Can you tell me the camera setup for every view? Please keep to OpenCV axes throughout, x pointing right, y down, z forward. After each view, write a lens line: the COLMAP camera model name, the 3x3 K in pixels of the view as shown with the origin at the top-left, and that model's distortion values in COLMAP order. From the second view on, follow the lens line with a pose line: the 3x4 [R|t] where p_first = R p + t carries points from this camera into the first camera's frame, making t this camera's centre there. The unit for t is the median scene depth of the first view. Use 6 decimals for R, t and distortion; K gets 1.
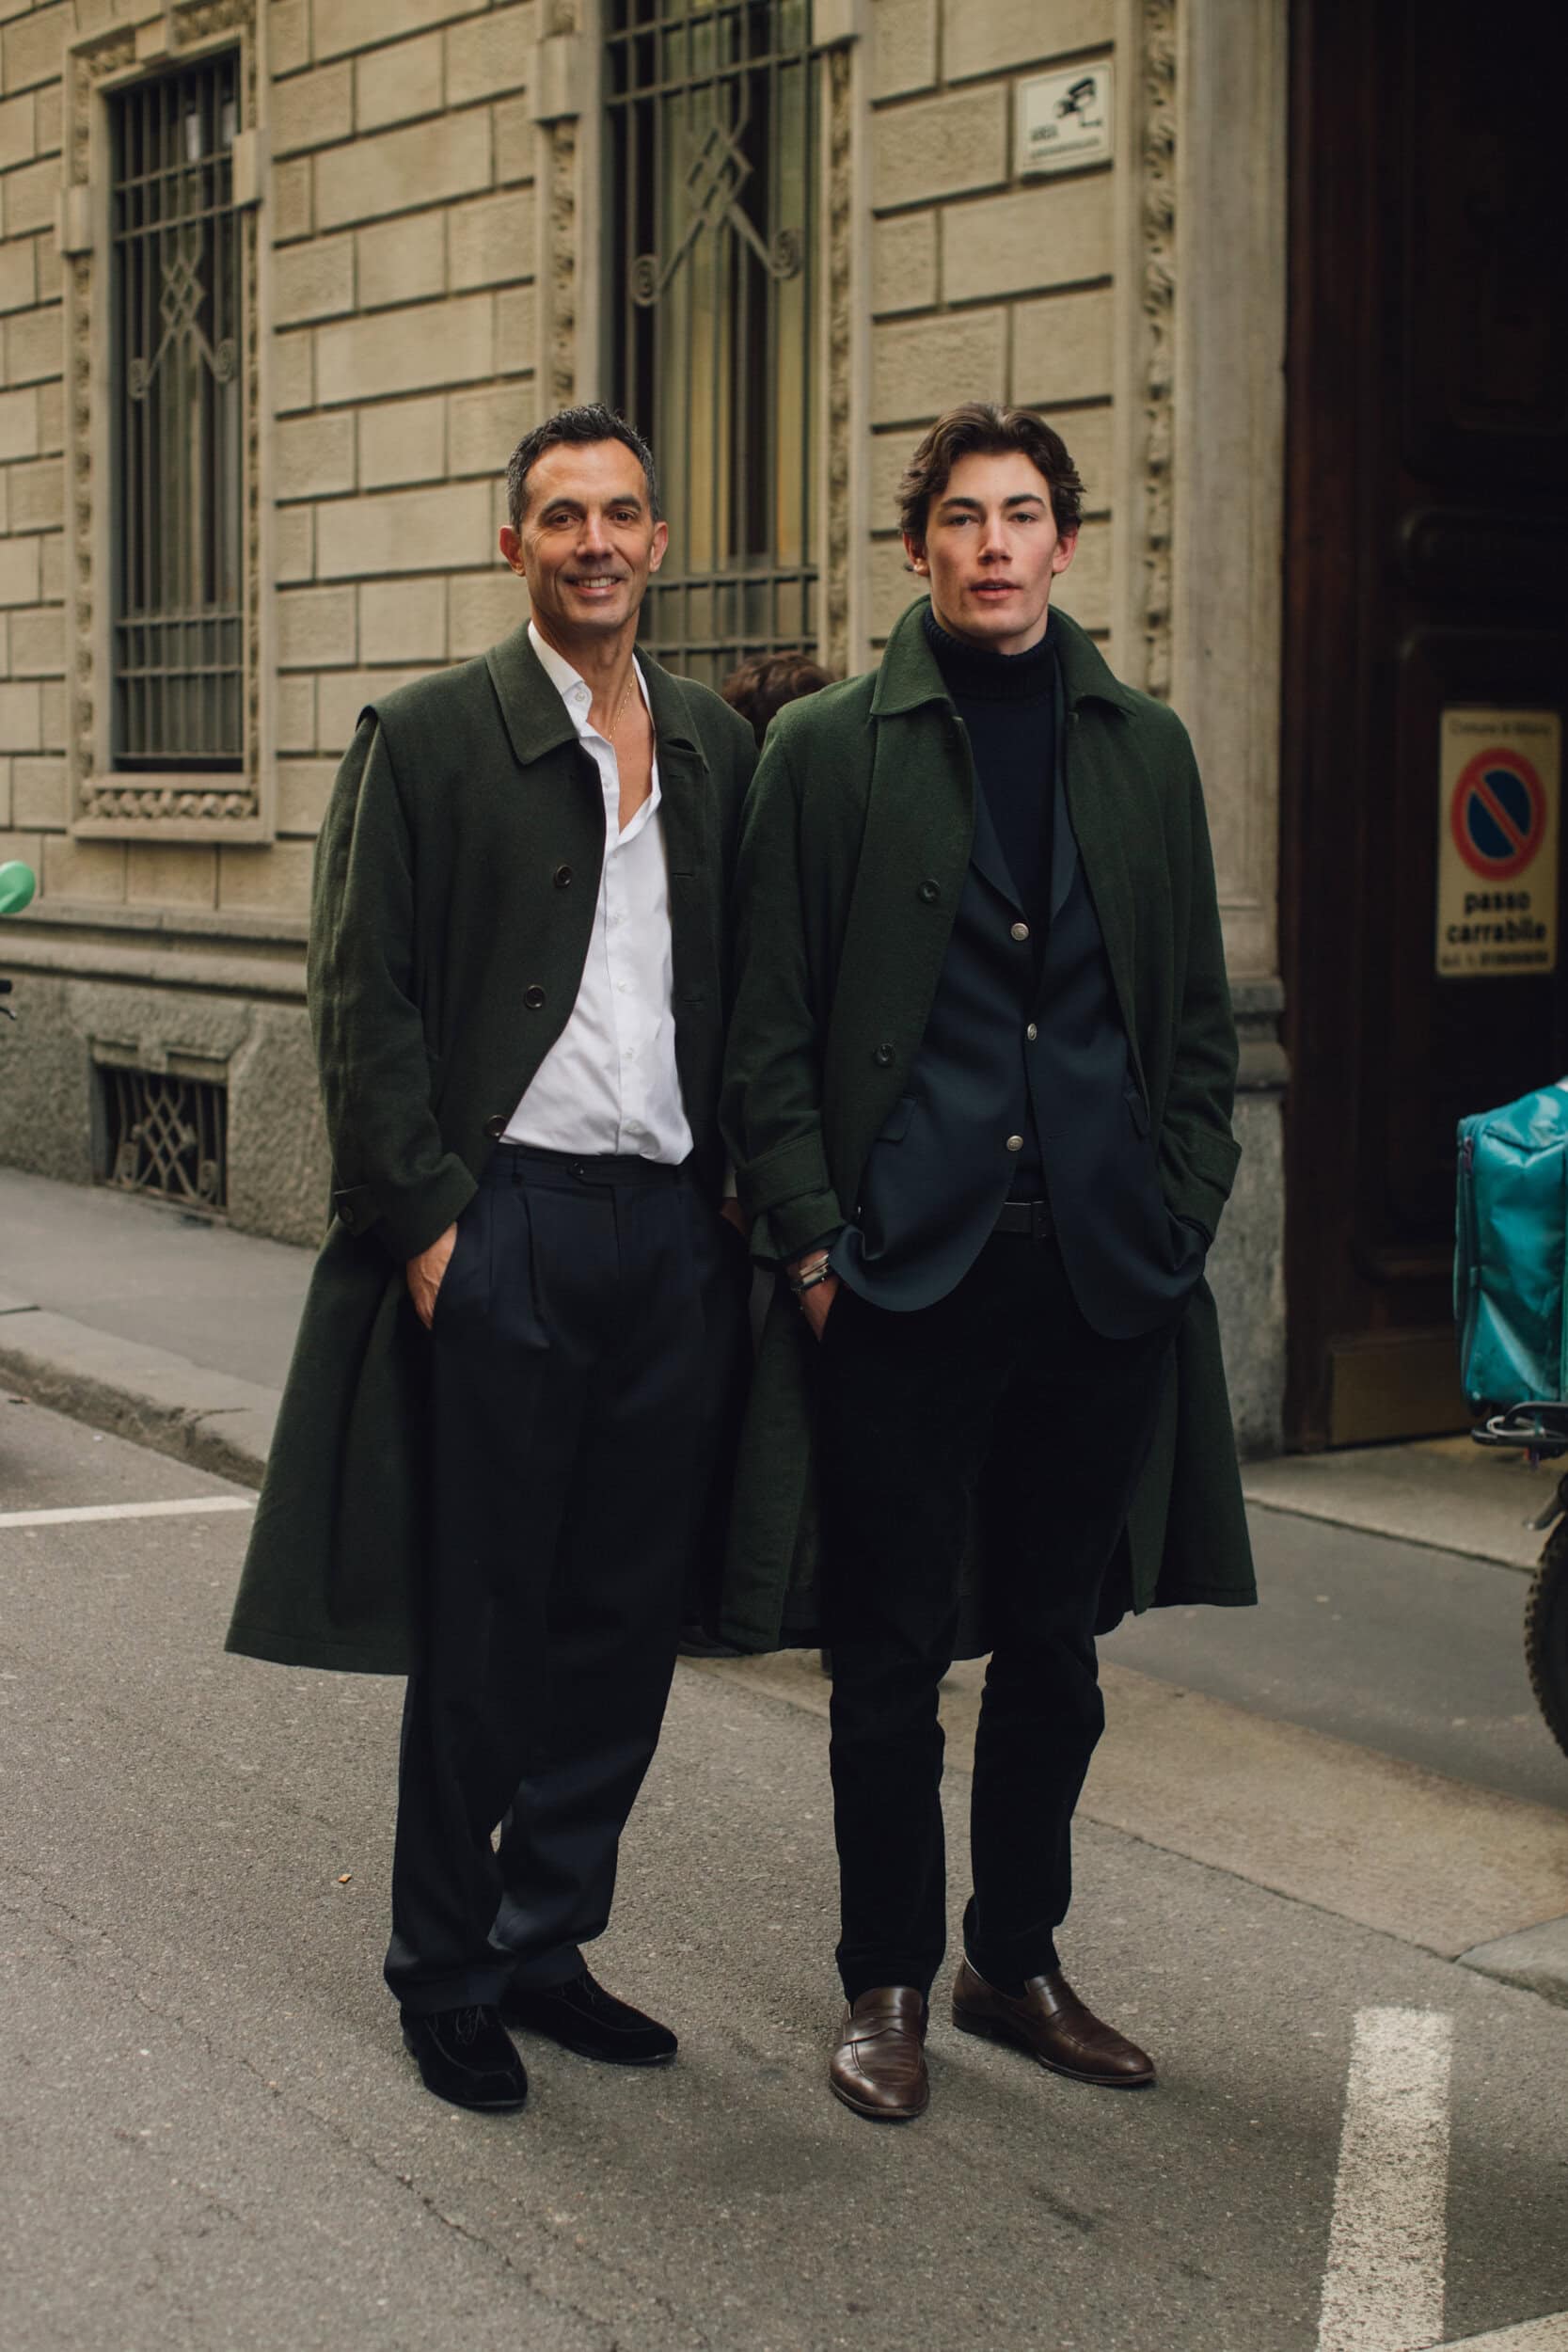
lens RADIAL K [[4042.0, 0, 766.6], [0, 4042.0, 1151.0], [0, 0, 1]] dist [-0.101629, 0.000000]
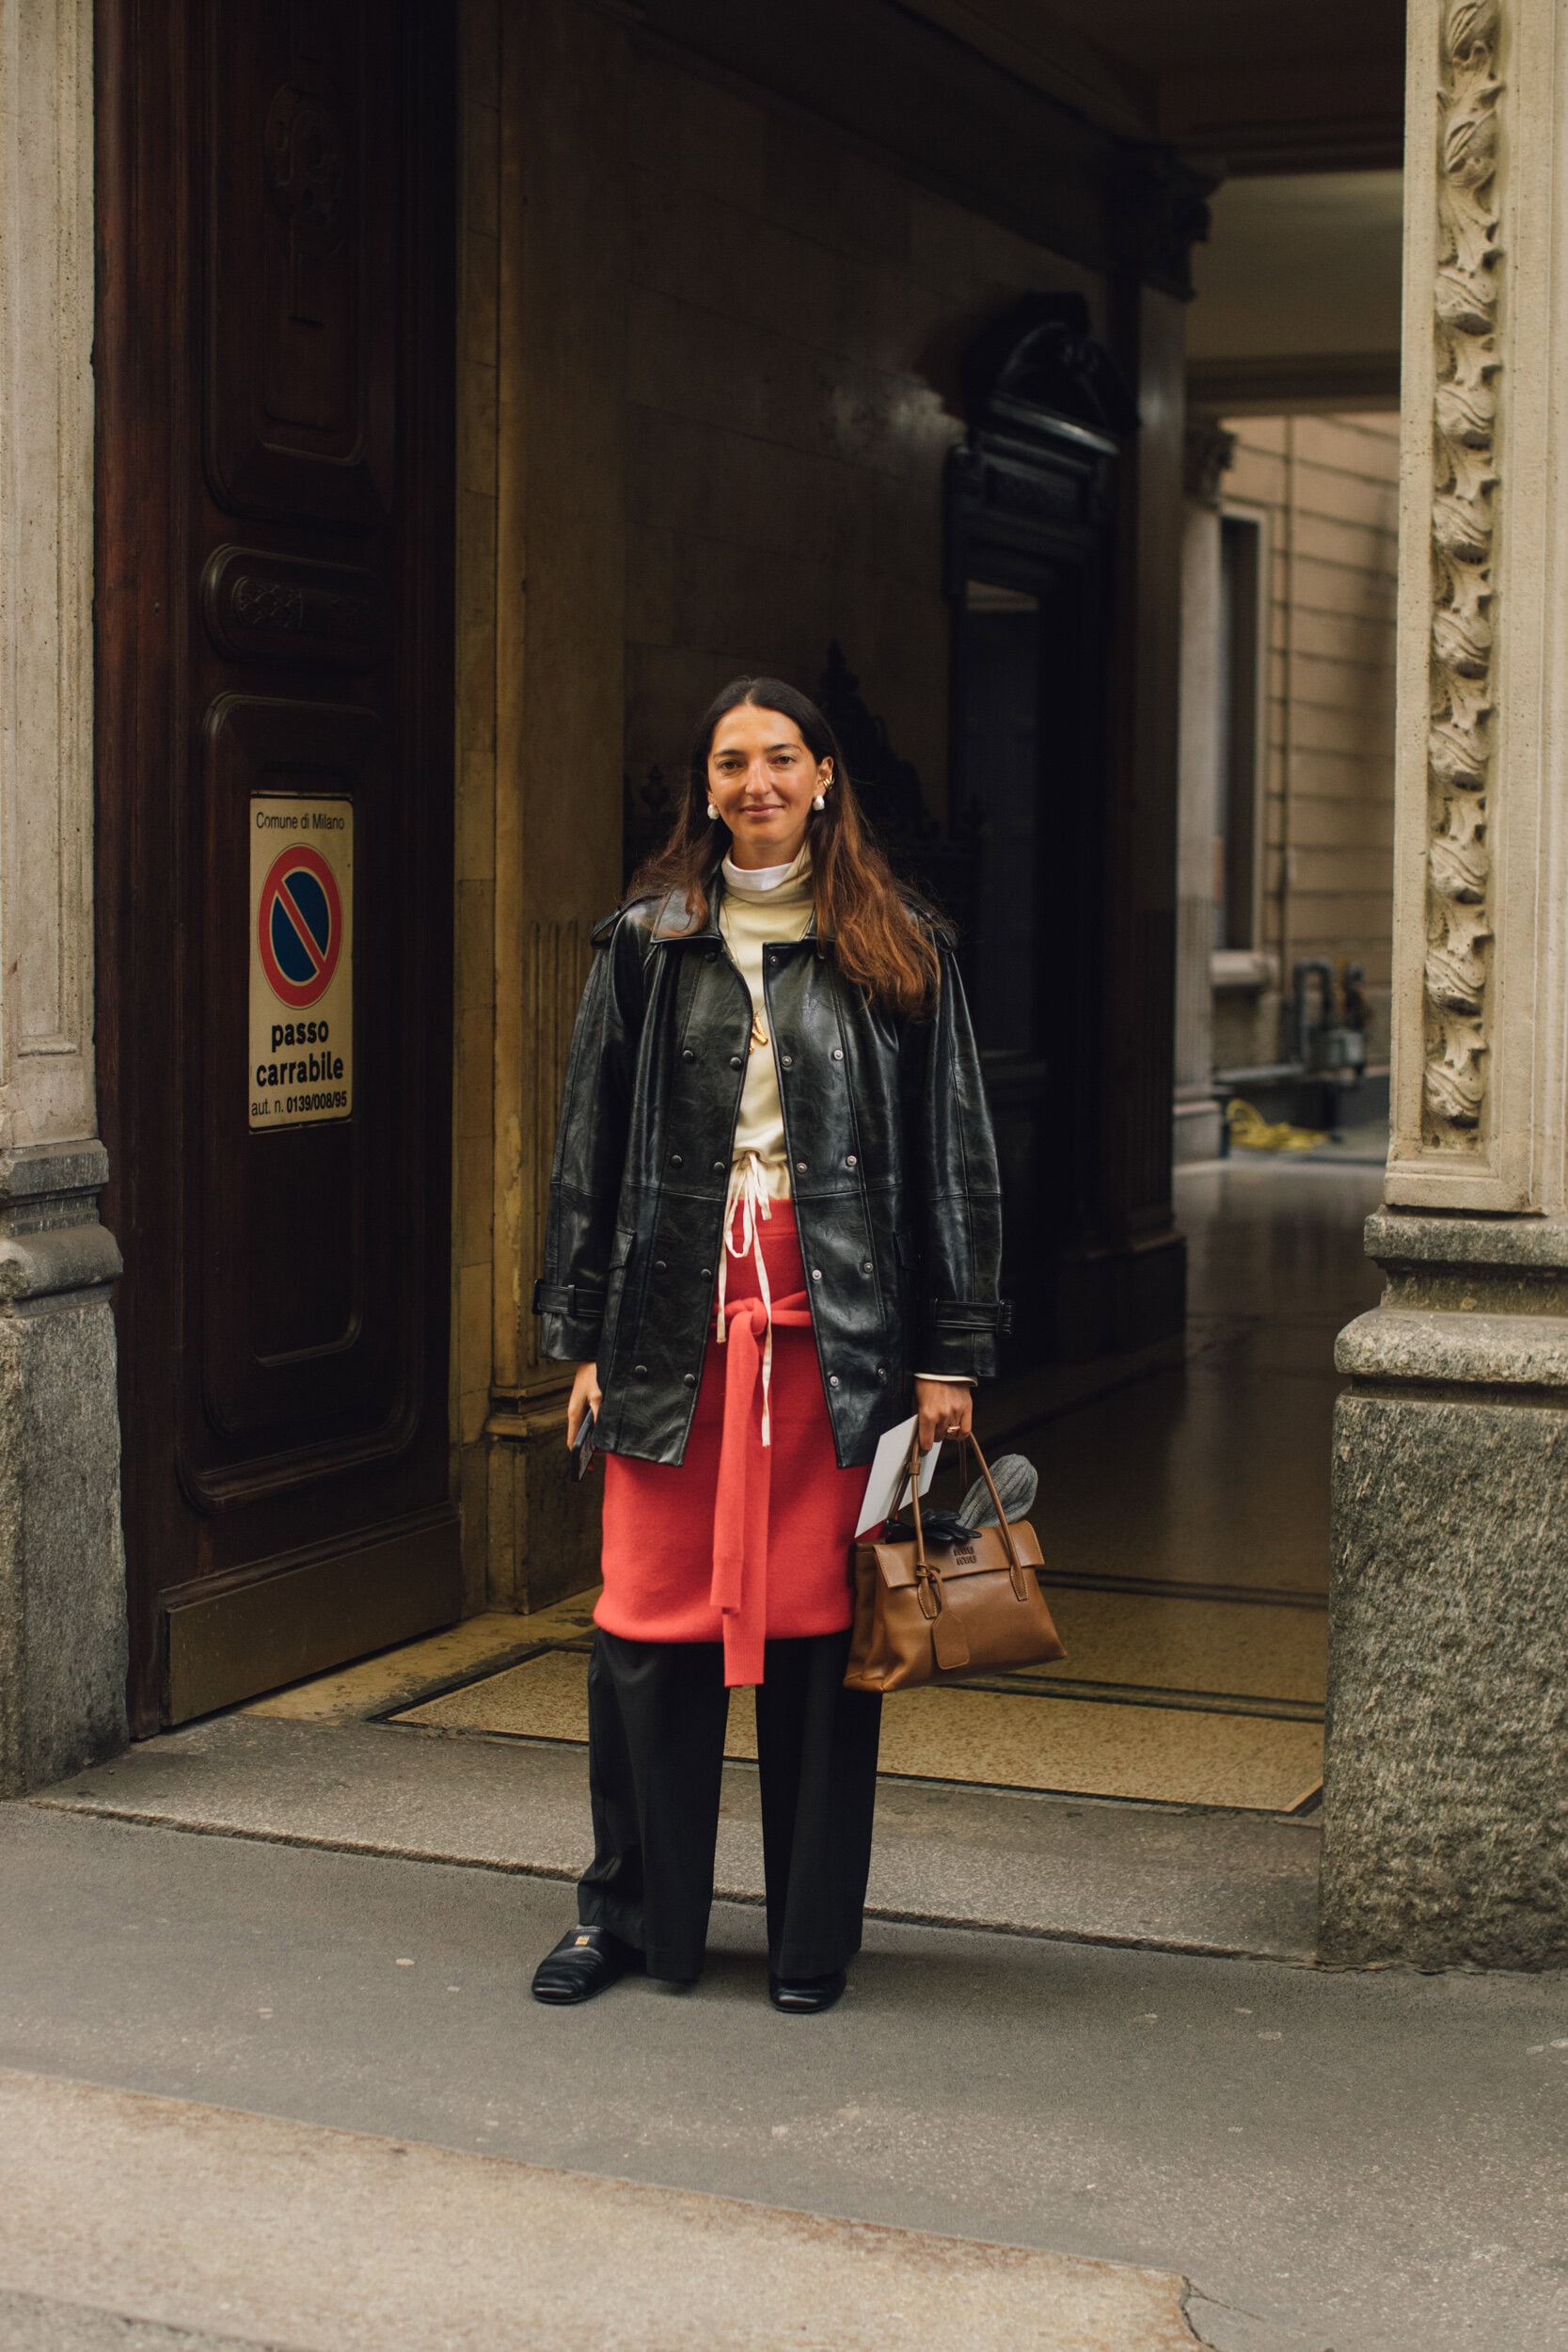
lens RADIAL K [[4042.0, 0, 763.9], [0, 4042.0, 1173.0], [0, 0, 1]] dist [-0.101629, 0.000000]
pose [[0.849058, -0.041809, 0.526642, -0.174140], [0.051482, 0.998667, -0.003717, -0.026934], [-0.525785, 0.030268, 0.850079, 0.269696]]
